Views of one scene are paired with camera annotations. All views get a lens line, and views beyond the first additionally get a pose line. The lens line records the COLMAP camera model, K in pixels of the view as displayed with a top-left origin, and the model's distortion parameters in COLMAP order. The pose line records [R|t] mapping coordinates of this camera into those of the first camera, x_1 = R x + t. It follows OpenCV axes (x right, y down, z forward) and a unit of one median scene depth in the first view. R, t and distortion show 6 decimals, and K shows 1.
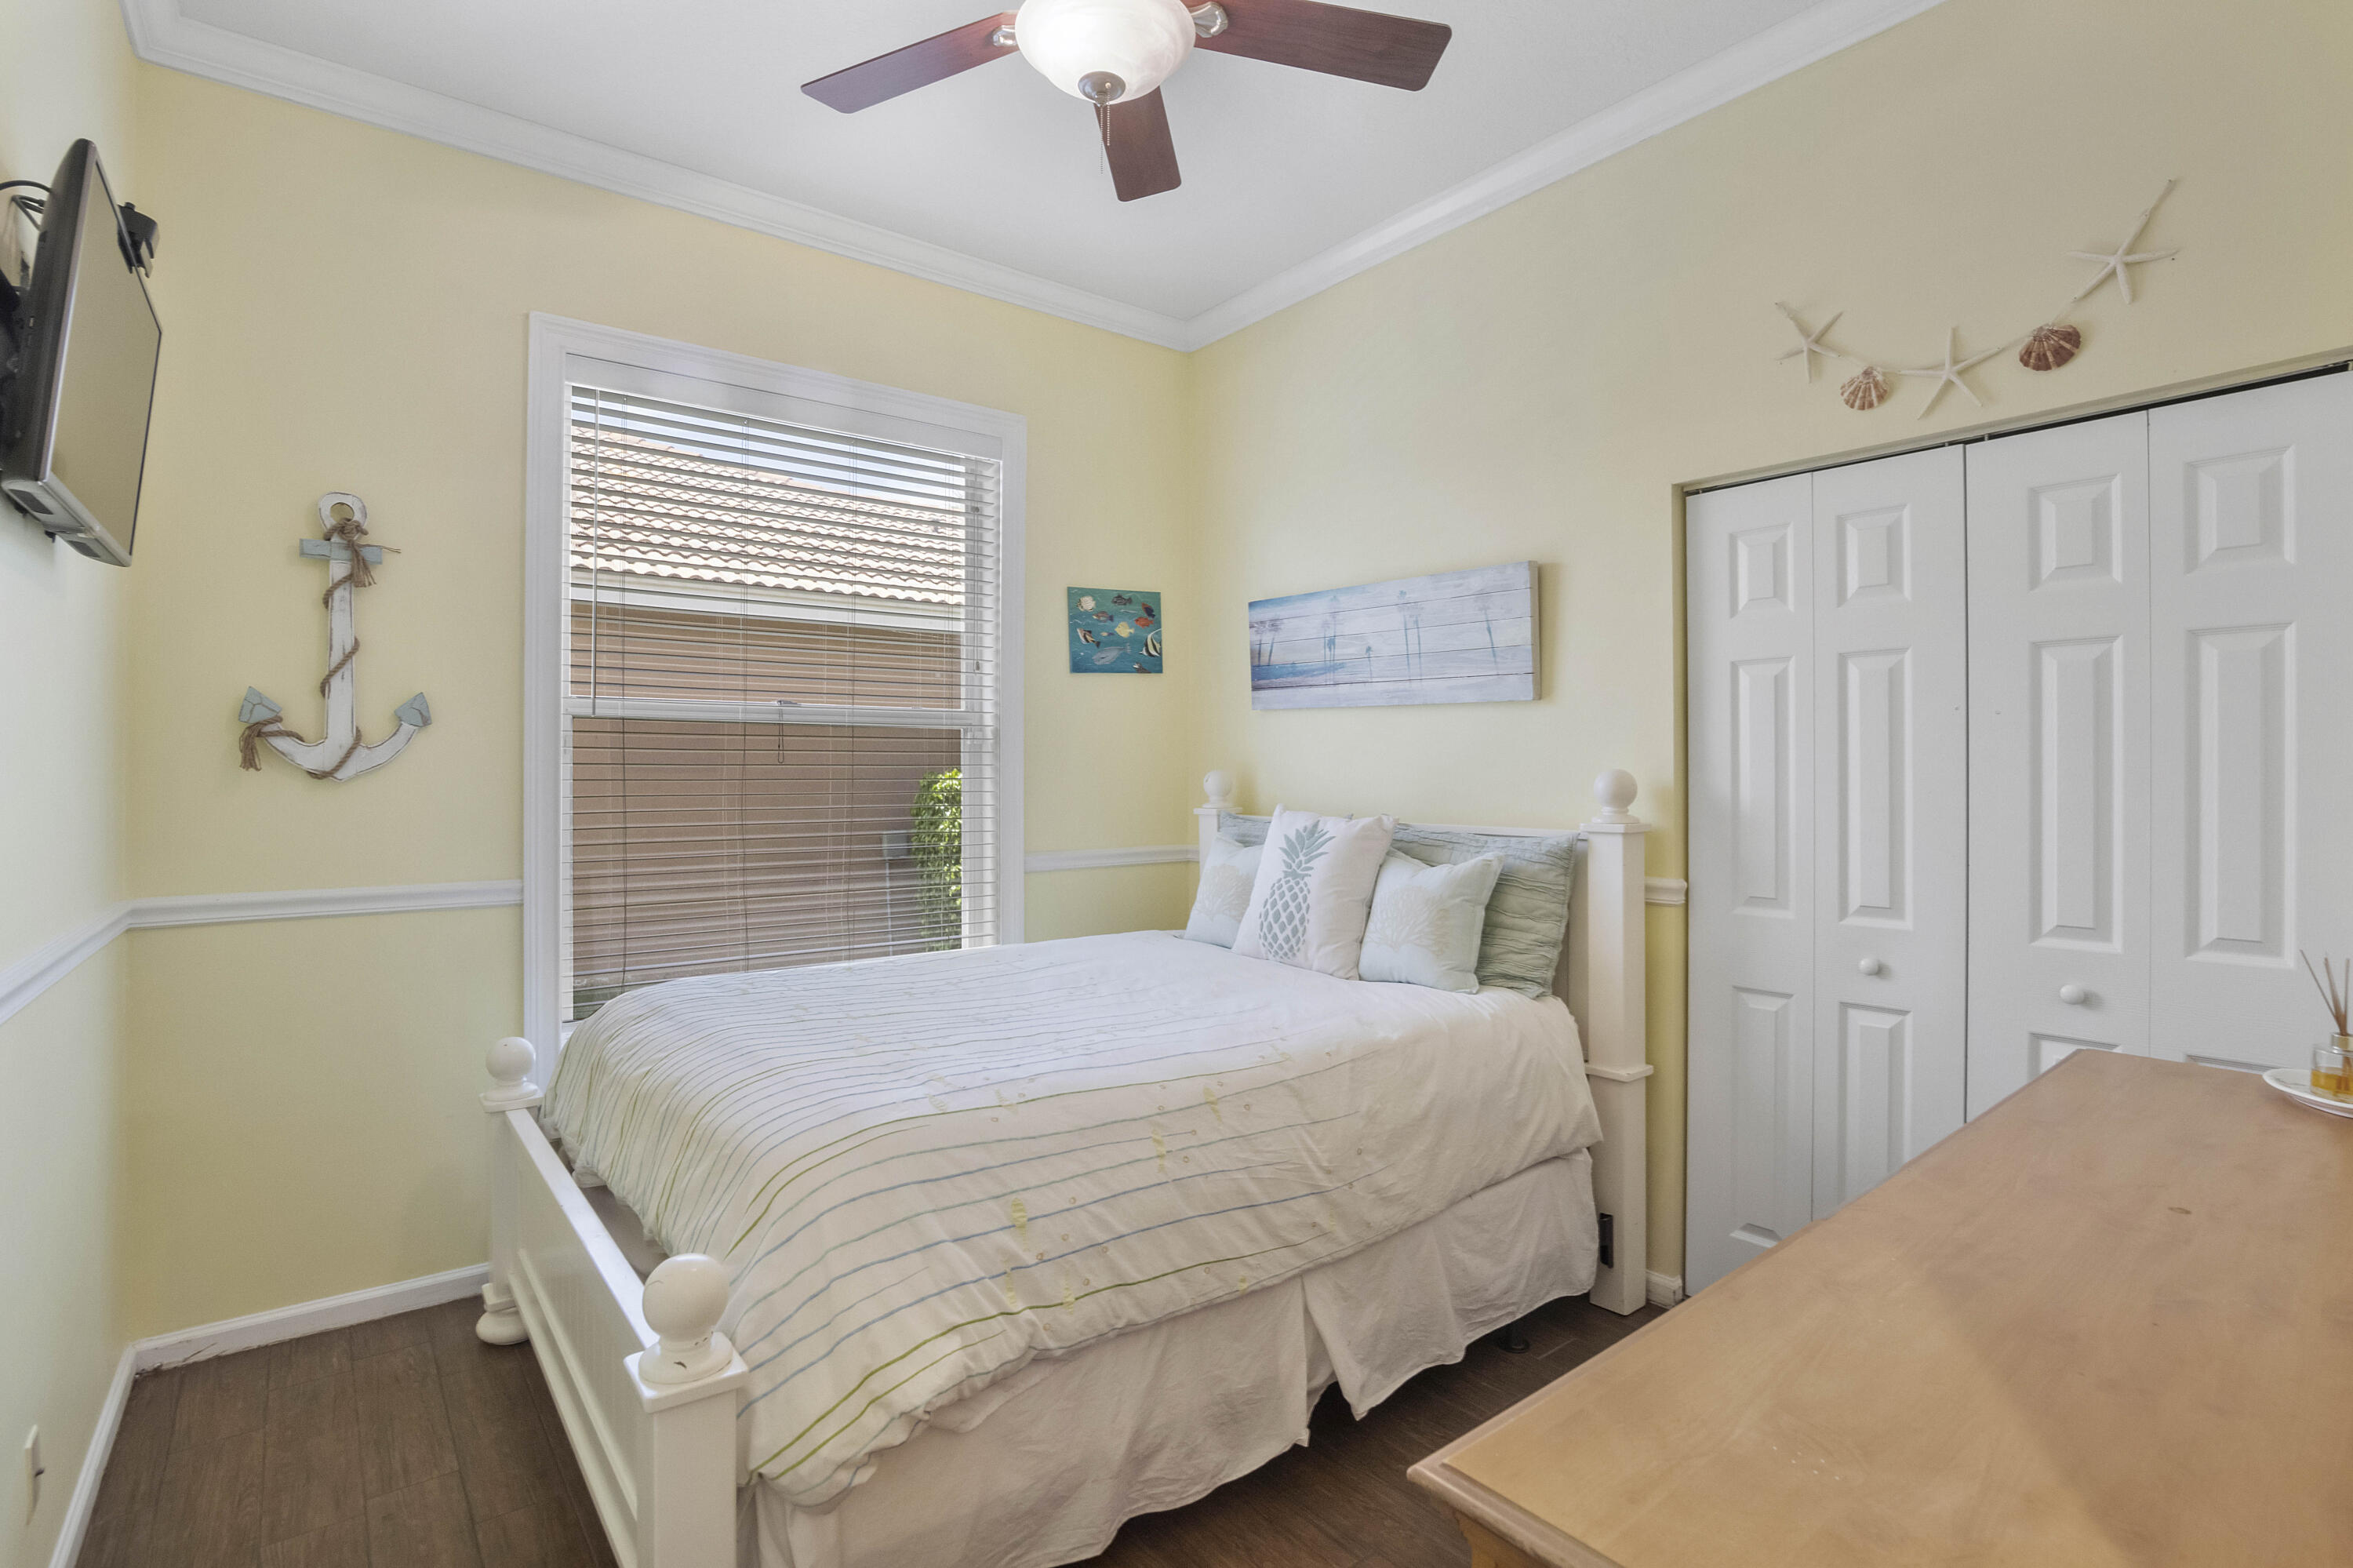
lens RADIAL K [[1191.7, 0, 1181.0], [0, 1191.7, 781.5], [0, 0, 1]] dist [-0.000297, 0.001733]
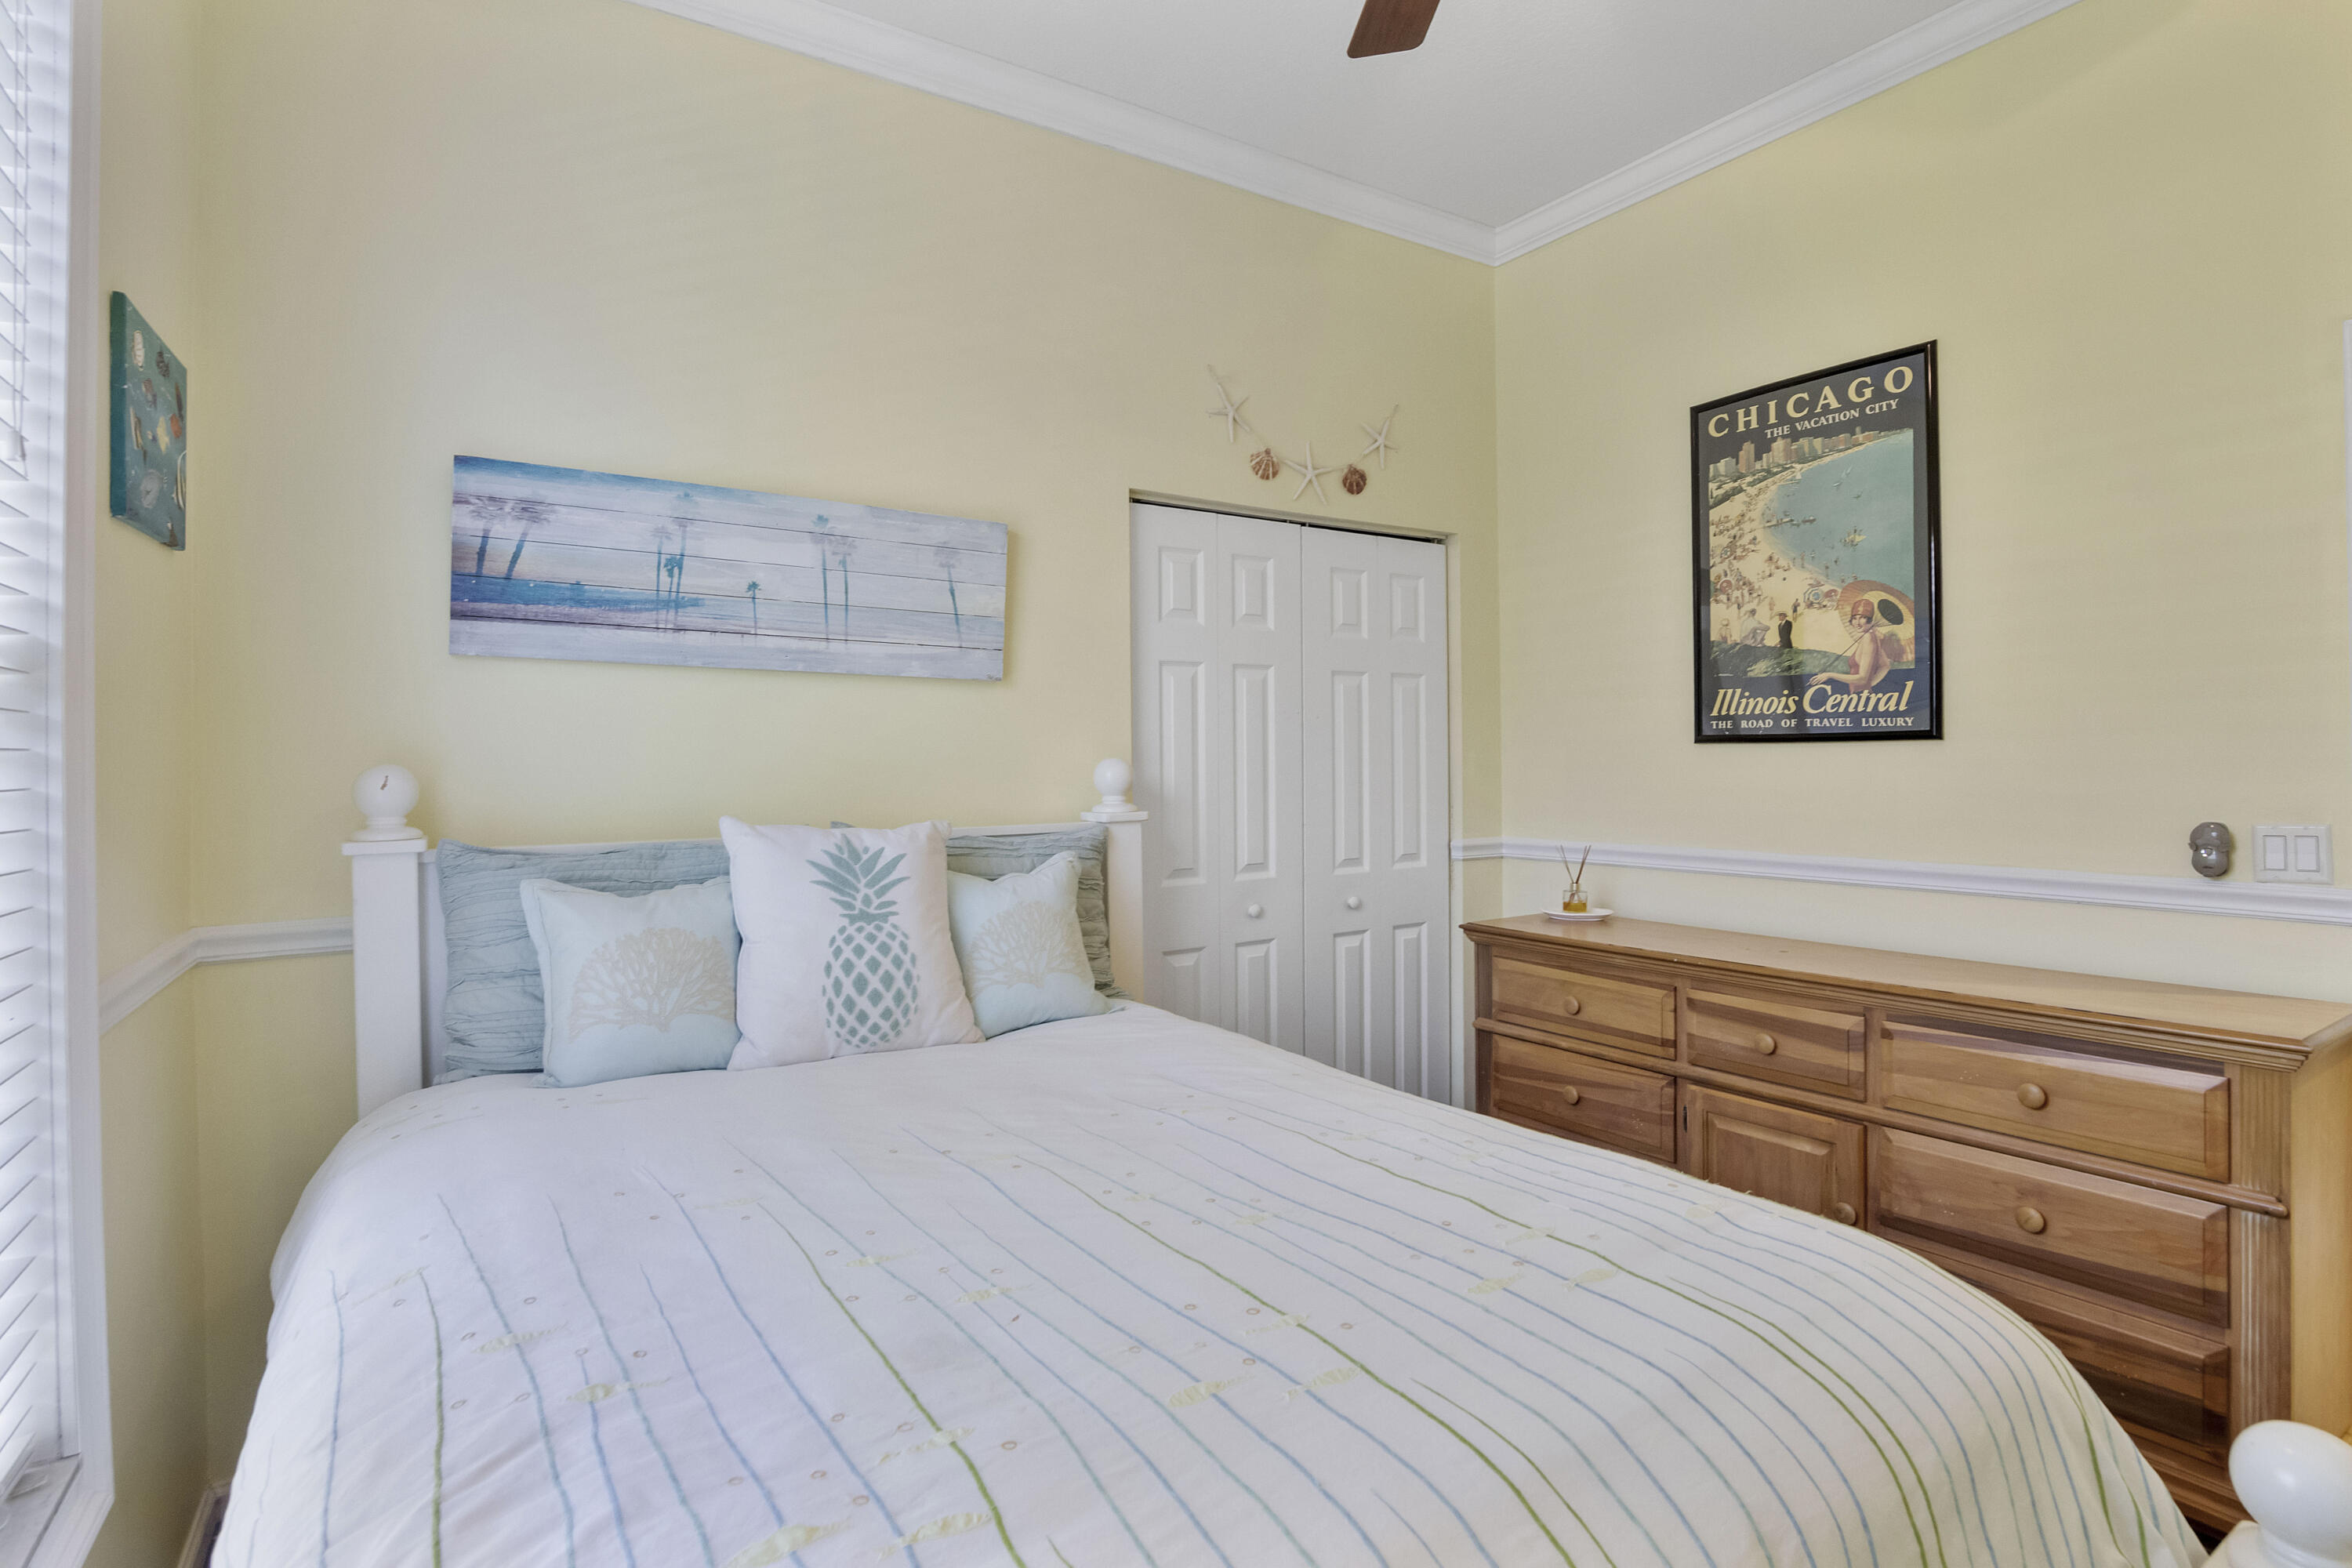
lens RADIAL K [[1191.2, 0, 1182.6], [0, 1191.2, 747.6], [0, 0, 1]] dist [-0.000297, 0.001733]
pose [[0.076216, 0.008953, 0.997051, -0.562548], [0.018459, 0.999776, -0.010389, -0.006603], [-0.996920, 0.019197, 0.076034, 0.775621]]
